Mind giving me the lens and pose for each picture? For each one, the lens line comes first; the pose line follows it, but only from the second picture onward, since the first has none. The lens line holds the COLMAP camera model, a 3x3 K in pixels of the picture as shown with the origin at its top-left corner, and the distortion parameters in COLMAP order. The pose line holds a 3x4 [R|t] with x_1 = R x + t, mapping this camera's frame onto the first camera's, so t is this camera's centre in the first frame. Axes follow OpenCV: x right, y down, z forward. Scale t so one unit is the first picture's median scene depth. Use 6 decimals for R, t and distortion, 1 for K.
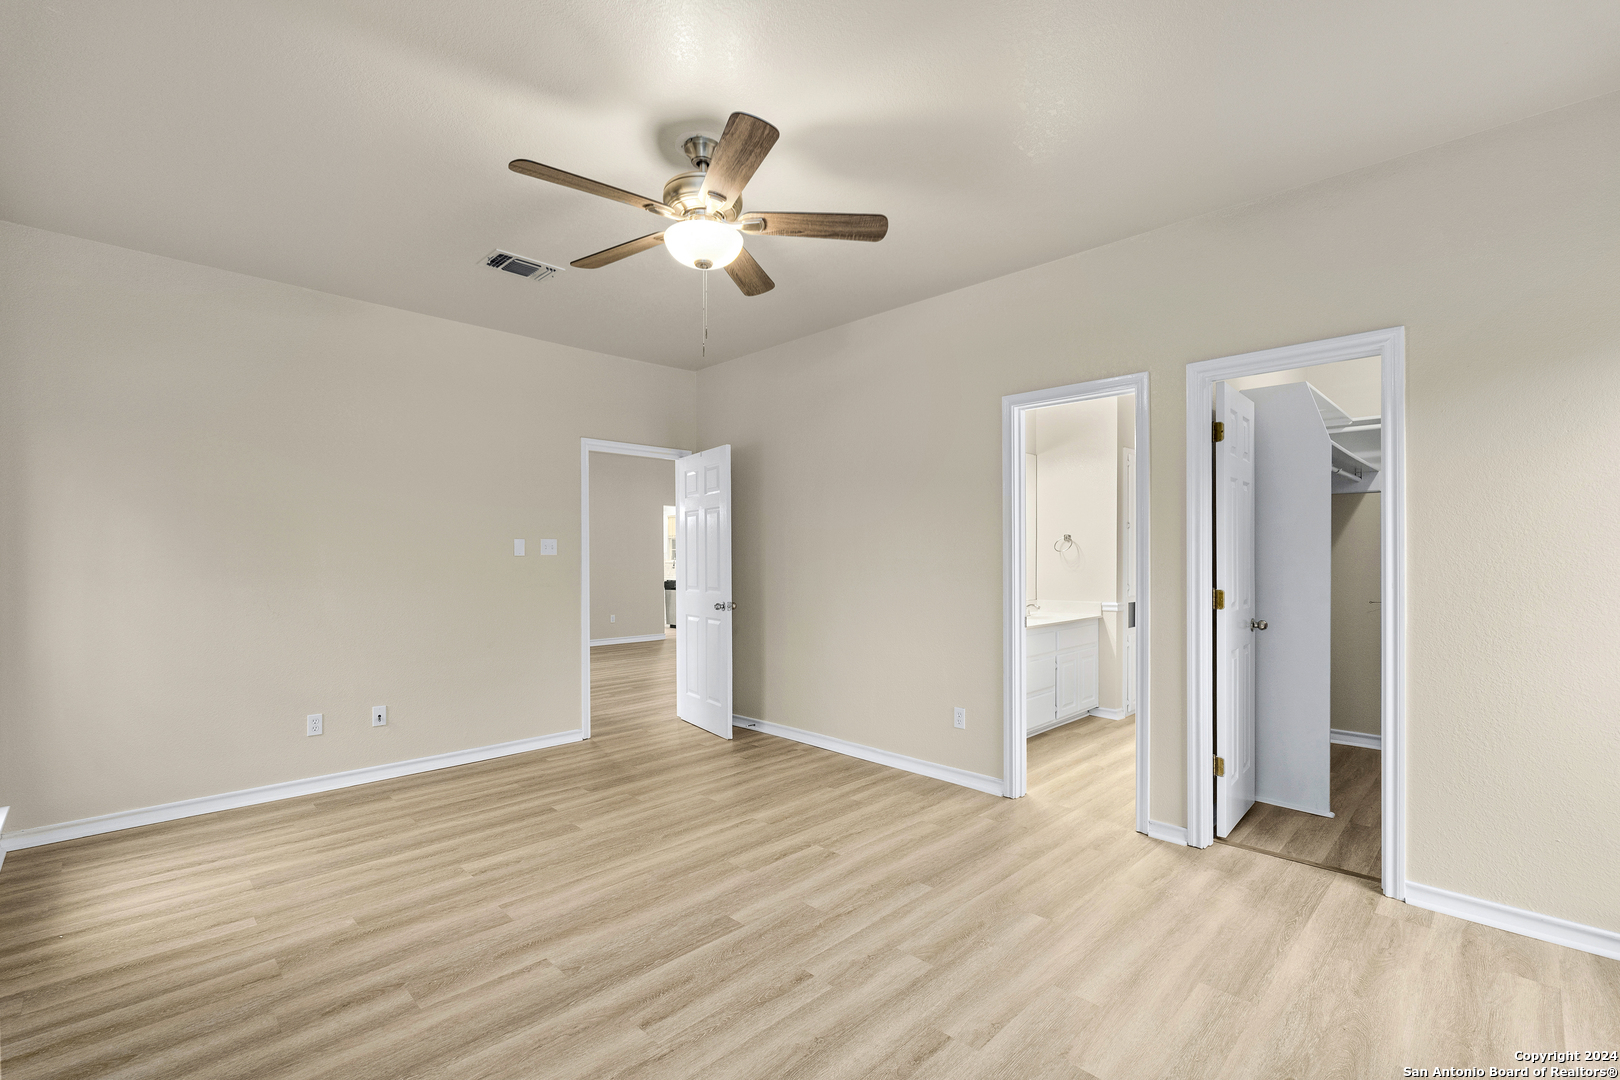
lens RADIAL K [[724.7, 0, 813.8], [0, 724.7, 537.7], [0, 0, 1]] dist [-0.003364, 0.000101]
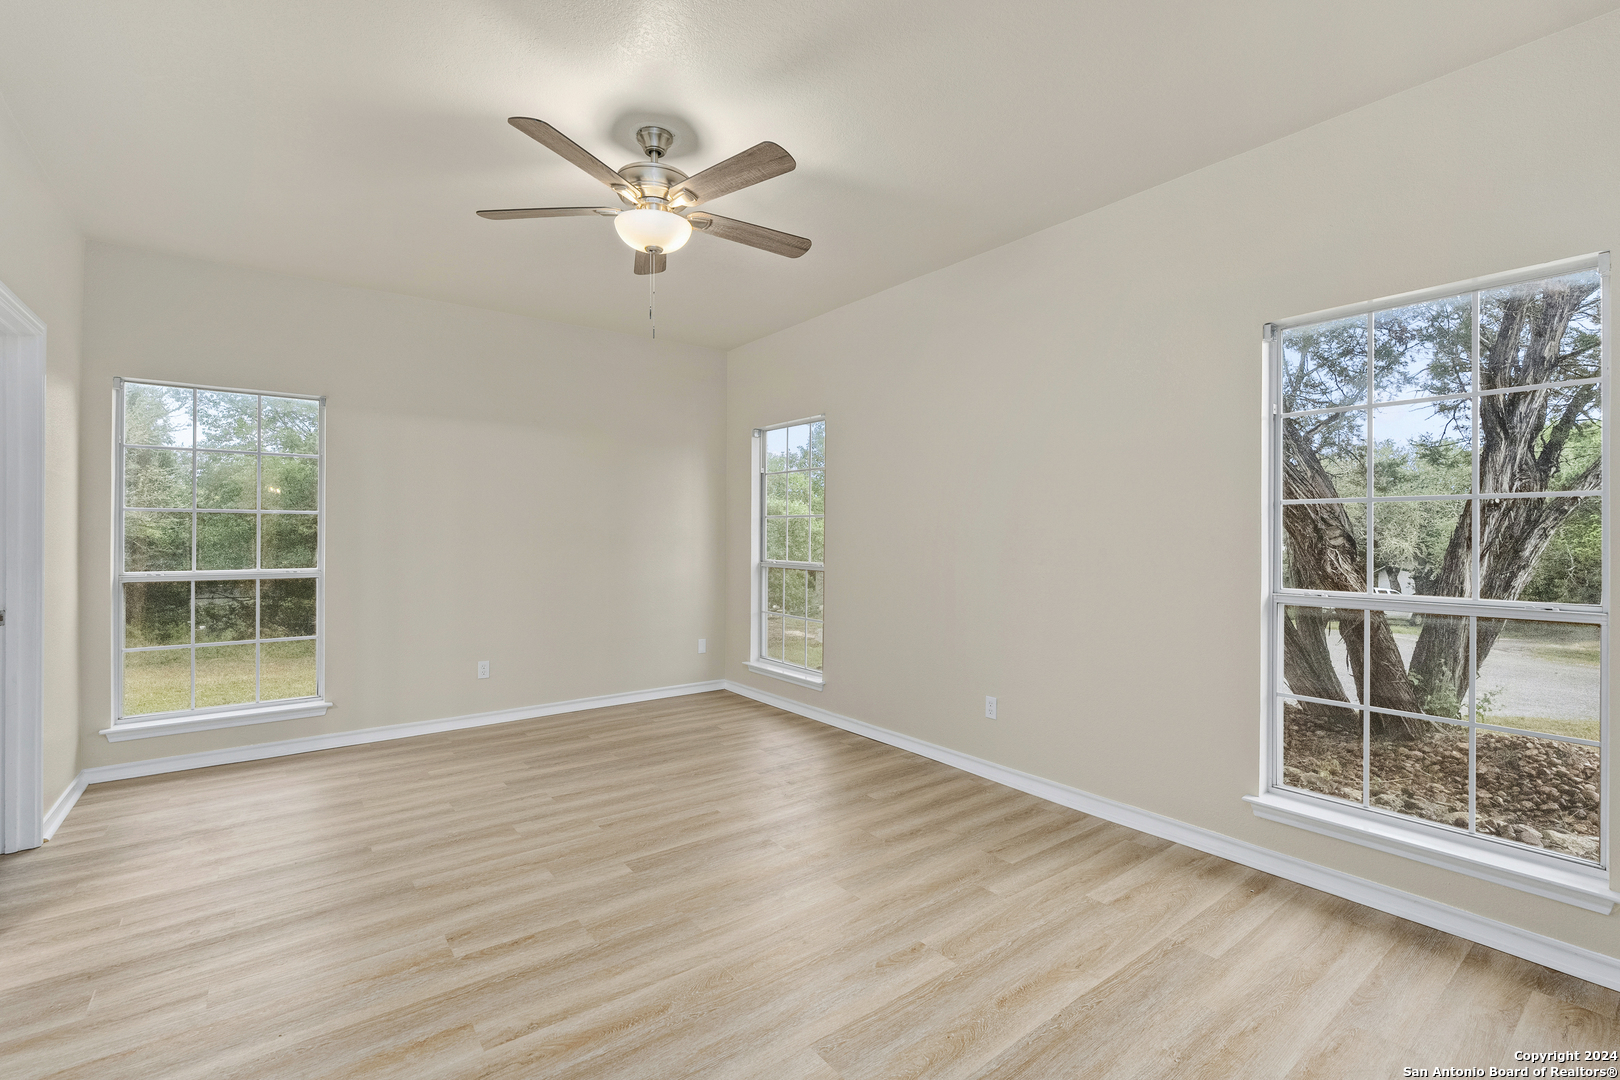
lens RADIAL K [[724.7, 0, 813.8], [0, 724.7, 537.7], [0, 0, 1]] dist [-0.003364, 0.000101]
pose [[-0.991697, -0.001706, 0.128587, -0.508491], [-0.004339, 0.999787, -0.020194, 0.056561], [-0.128525, -0.020584, -0.991493, 2.003238]]
